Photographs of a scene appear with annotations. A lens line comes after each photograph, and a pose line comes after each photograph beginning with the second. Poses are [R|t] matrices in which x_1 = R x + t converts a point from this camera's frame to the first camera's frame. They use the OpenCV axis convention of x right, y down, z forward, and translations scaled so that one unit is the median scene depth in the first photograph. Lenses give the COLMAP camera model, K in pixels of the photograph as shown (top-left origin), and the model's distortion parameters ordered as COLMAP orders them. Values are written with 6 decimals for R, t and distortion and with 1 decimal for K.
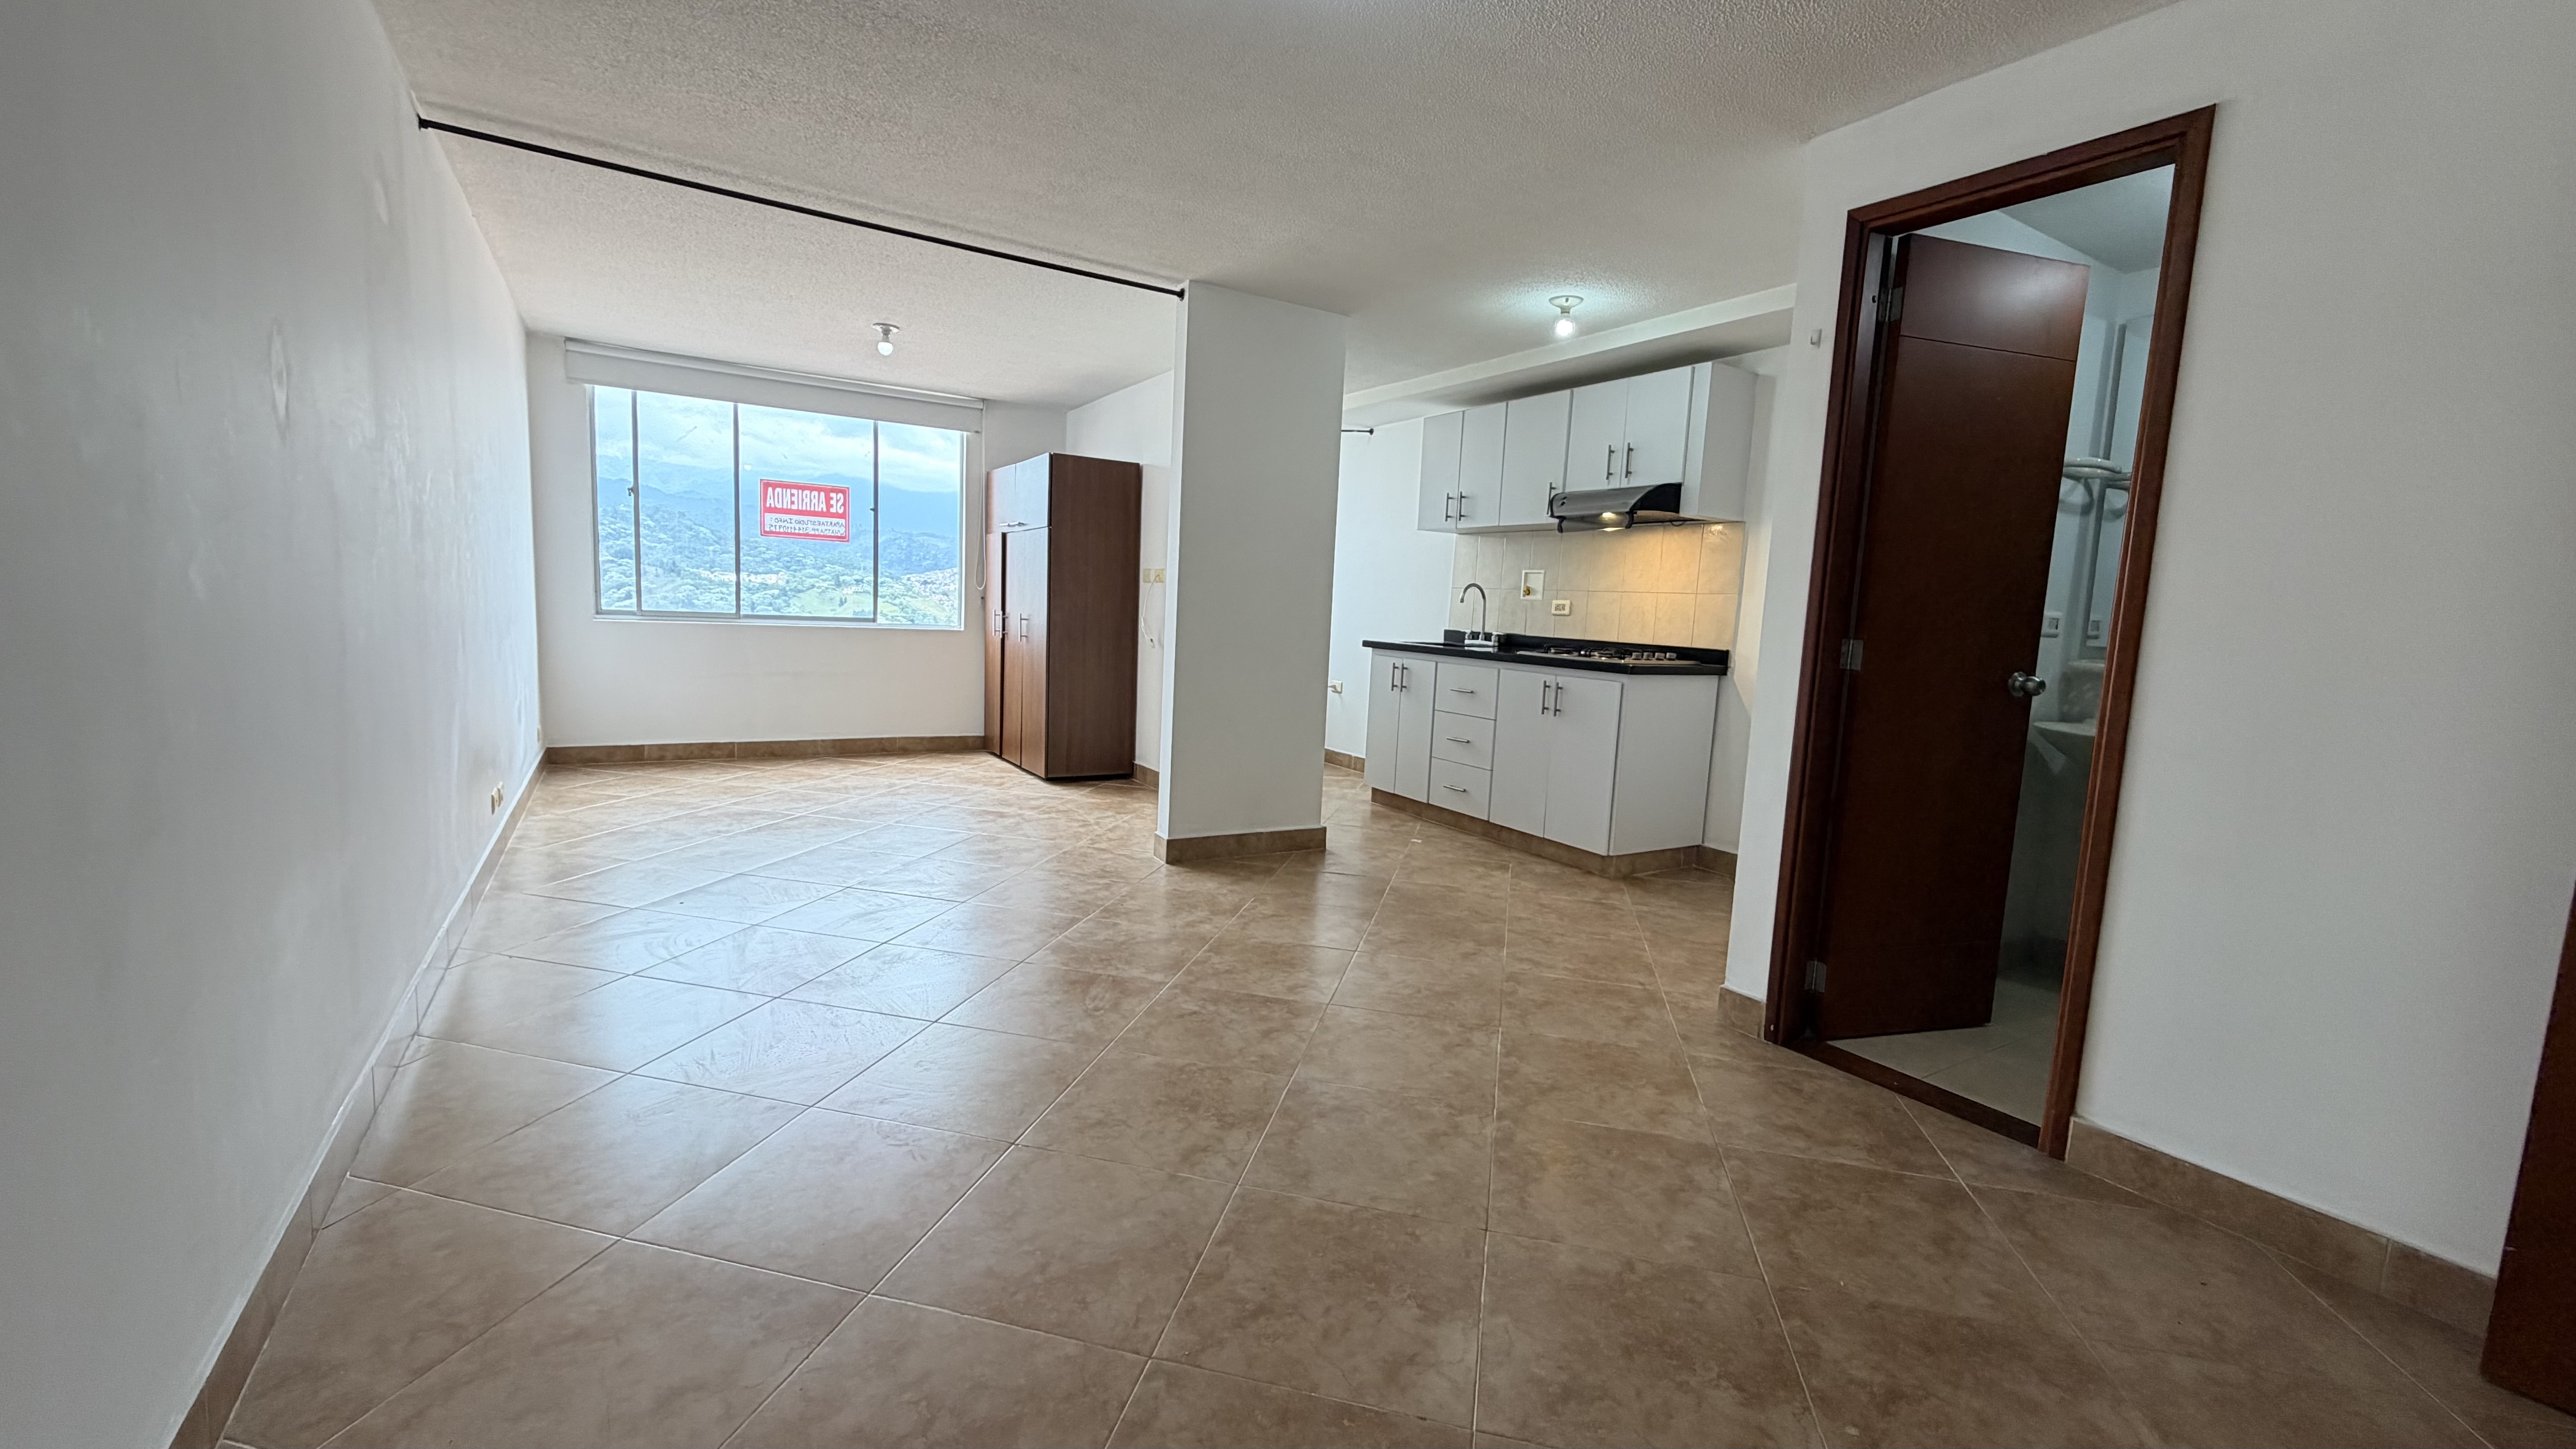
lens RADIAL K [[1022.9, 0, 1281.3], [0, 1022.9, 723.8], [0, 0, 1]] dist [-0.003140, 0.000229]
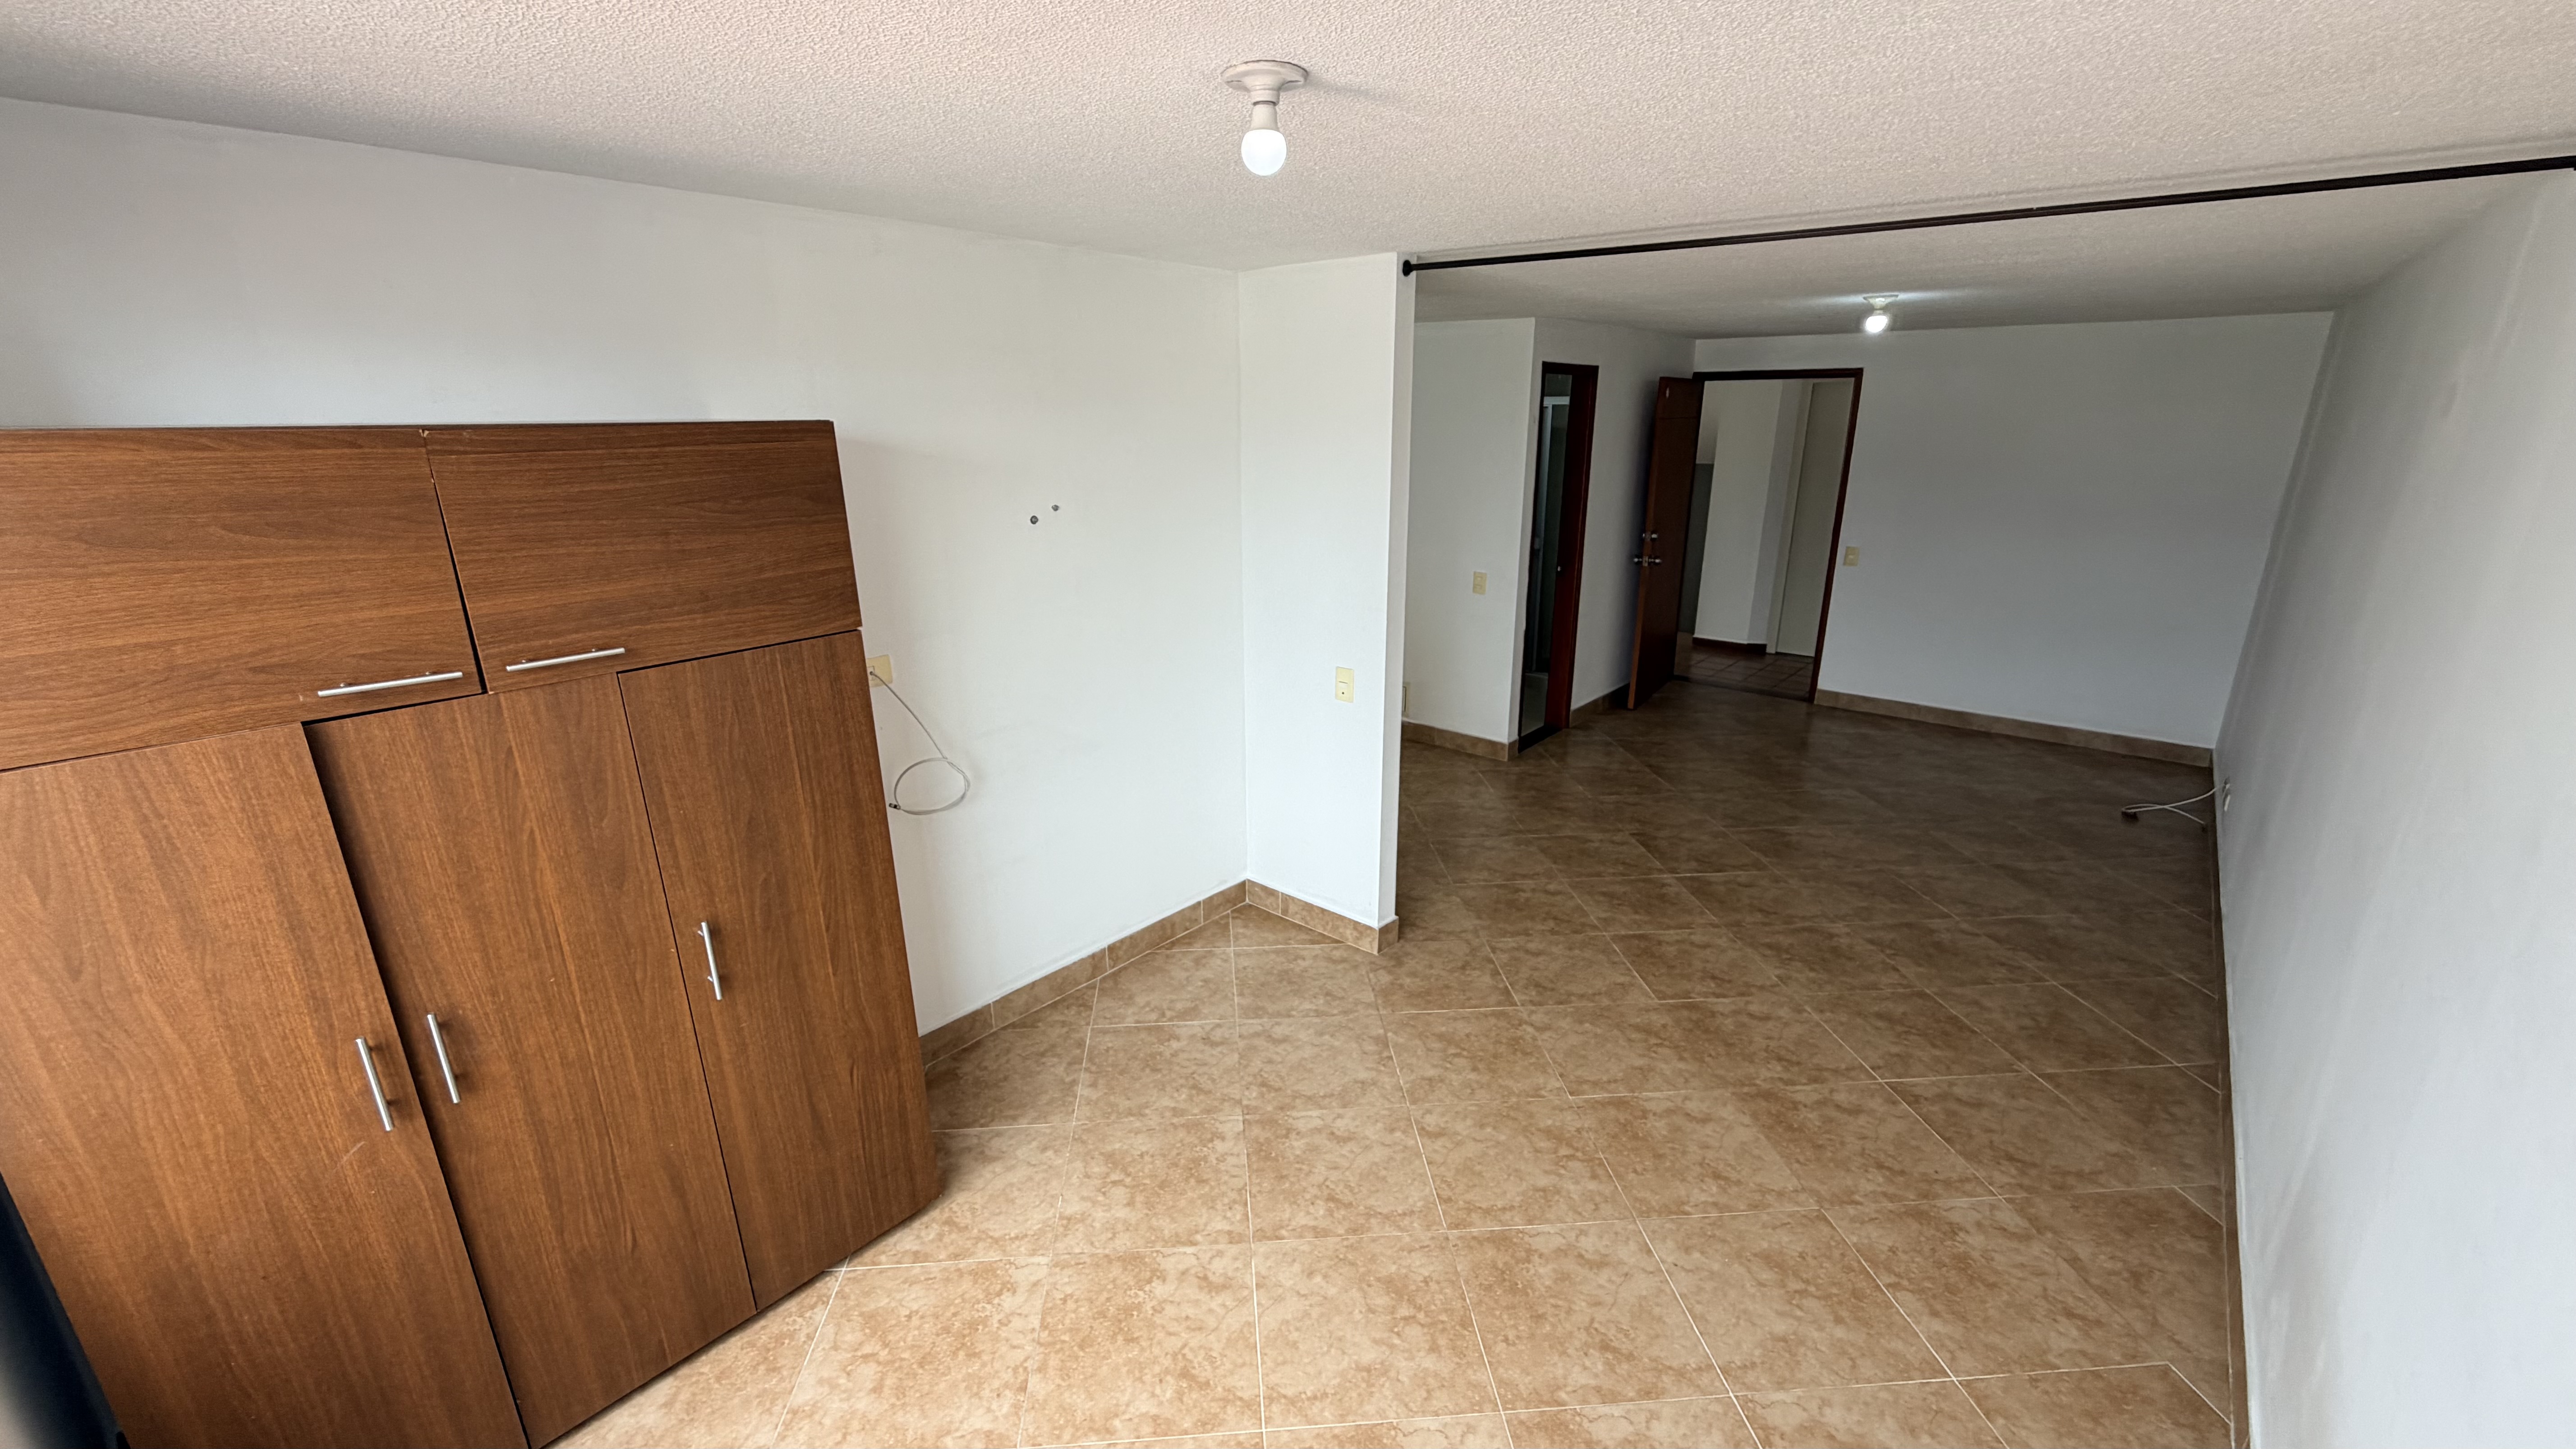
lens RADIAL K [[1022.9, 0, 1279.2], [0, 1022.9, 724.7], [0, 0, 1]] dist [-0.003140, 0.000229]
pose [[-0.302705, -0.322375, 0.896908, -1.009290], [0.101763, 0.924747, 0.366726, -0.461984], [-0.947636, 0.202282, -0.247120, 1.577533]]
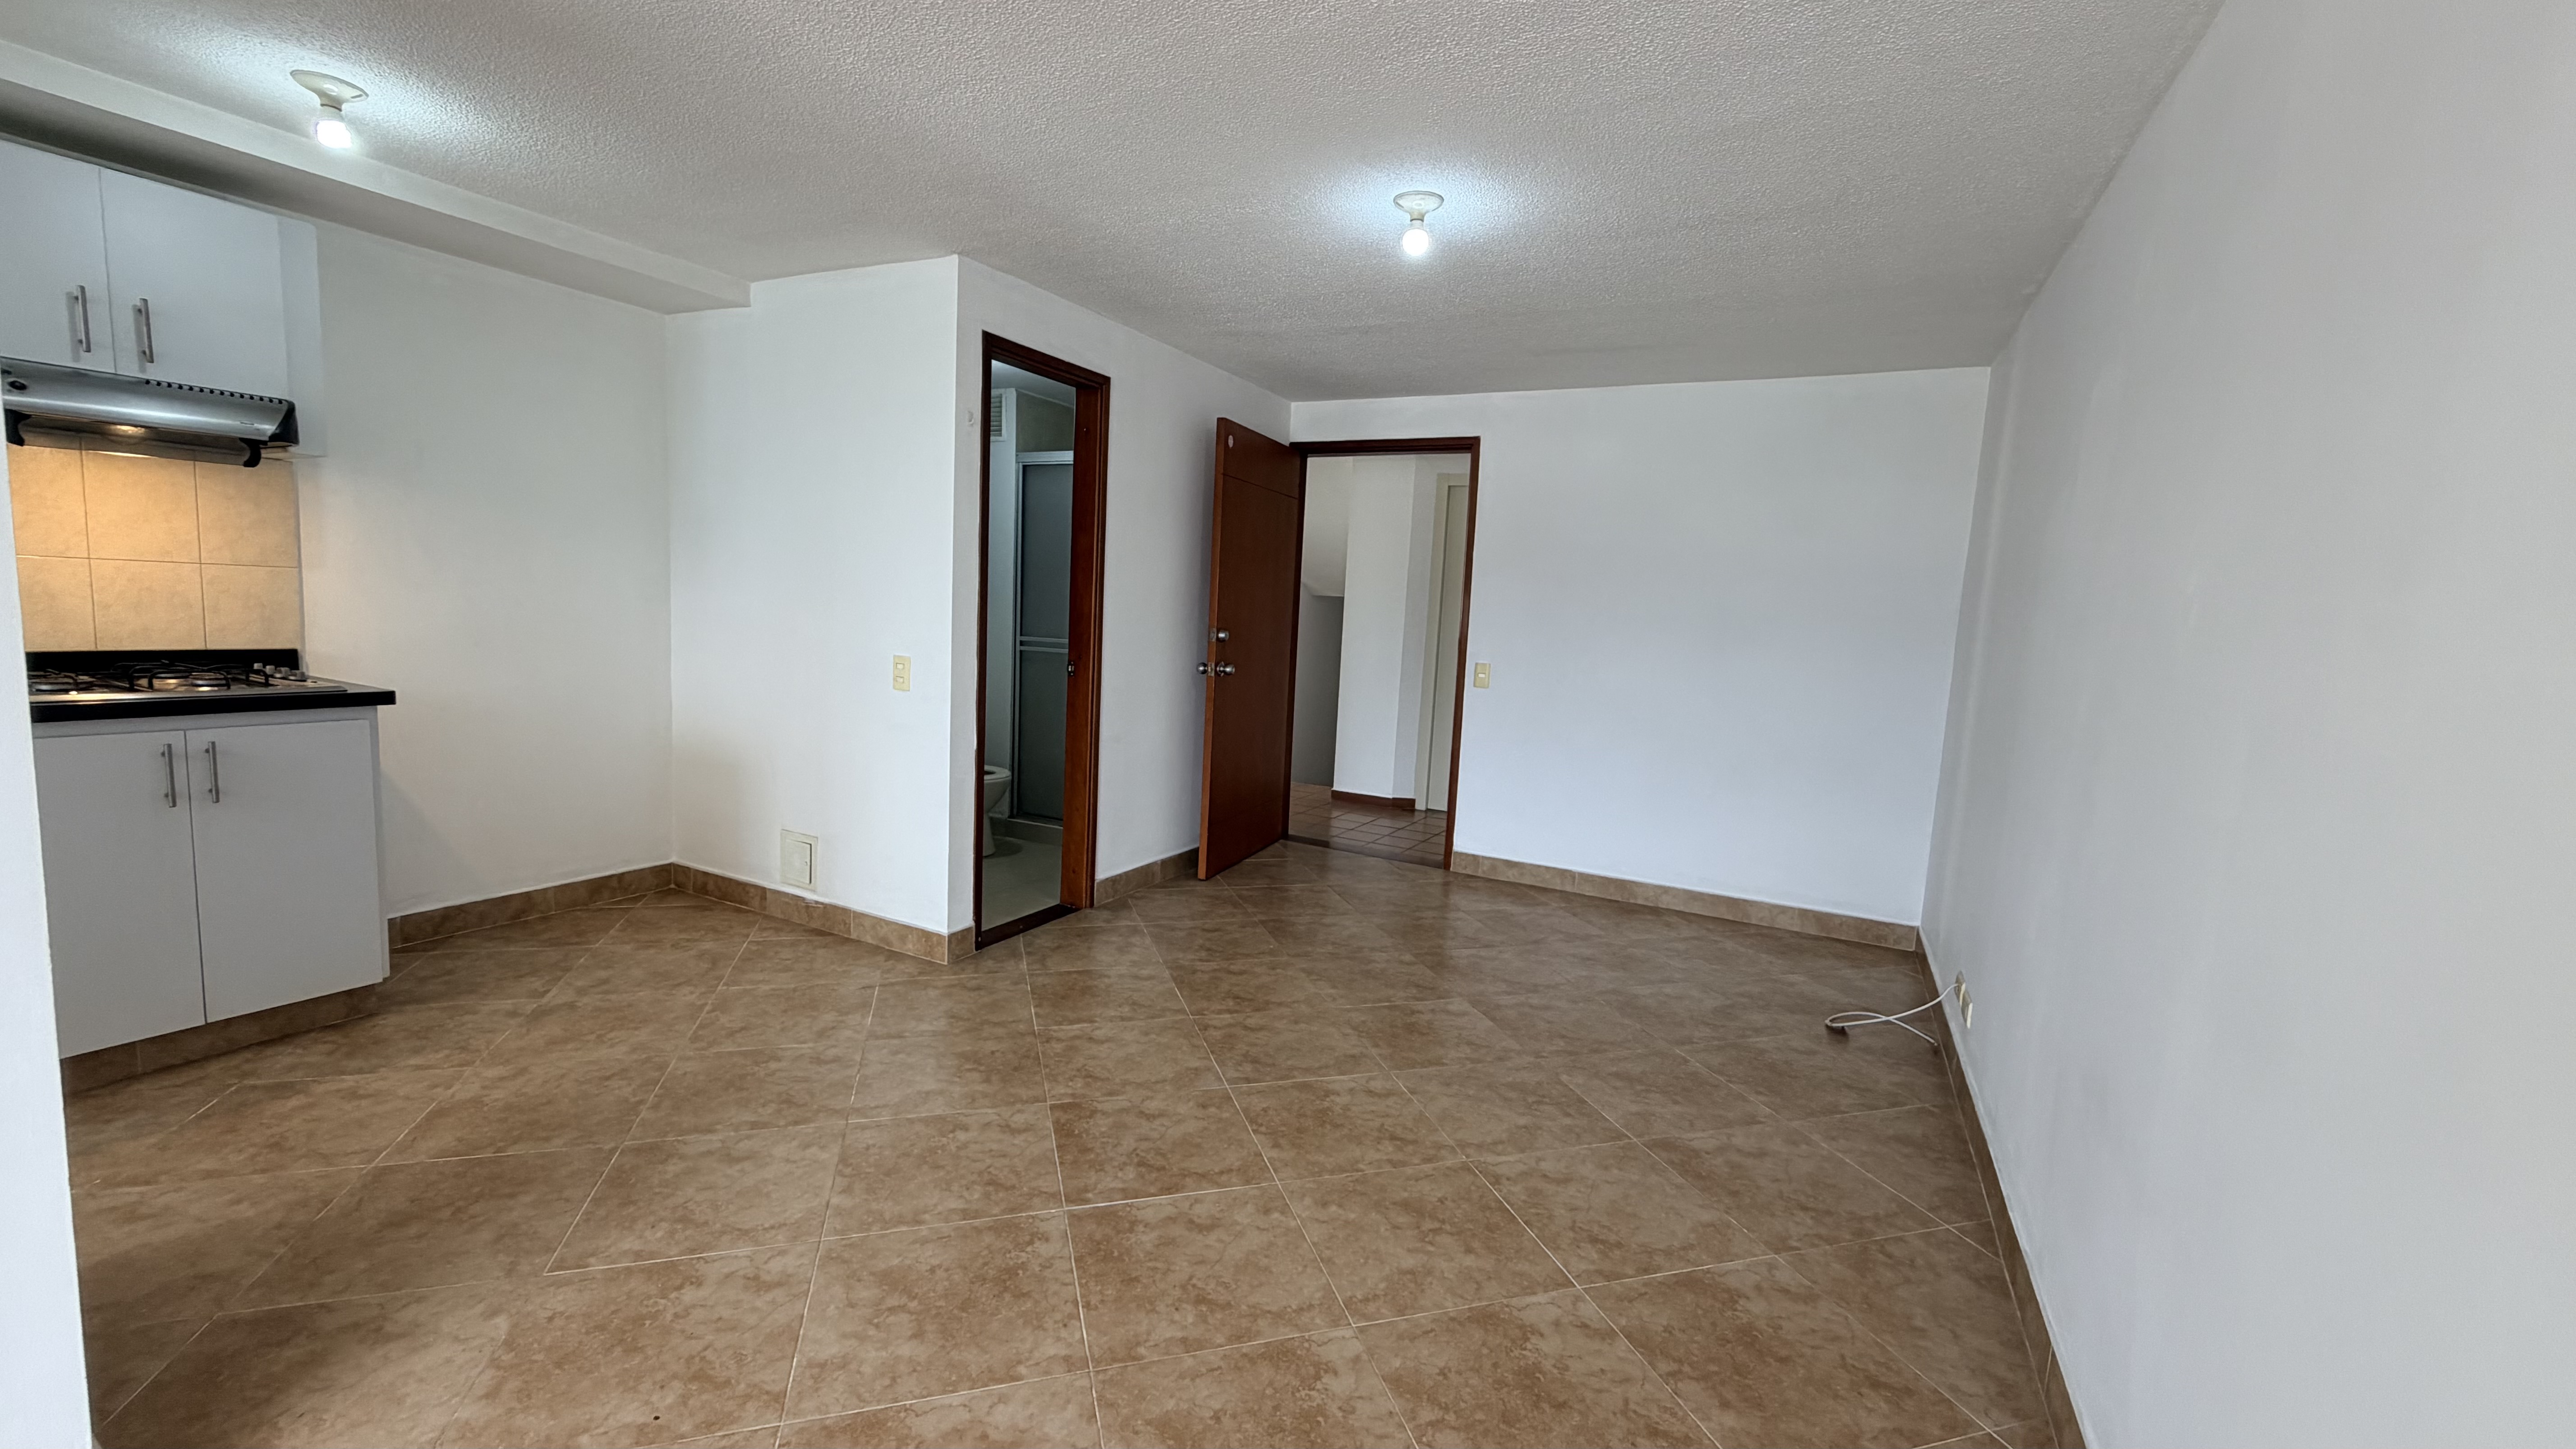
lens RADIAL K [[1022.9, 0, 1281.3], [0, 1022.9, 724.5], [0, 0, 1]] dist [-0.003140, 0.000229]
pose [[-0.500979, -0.173930, 0.847802, -0.630558], [0.025596, 0.976192, 0.215395, -0.200339], [-0.865081, 0.129609, -0.484599, 1.000177]]
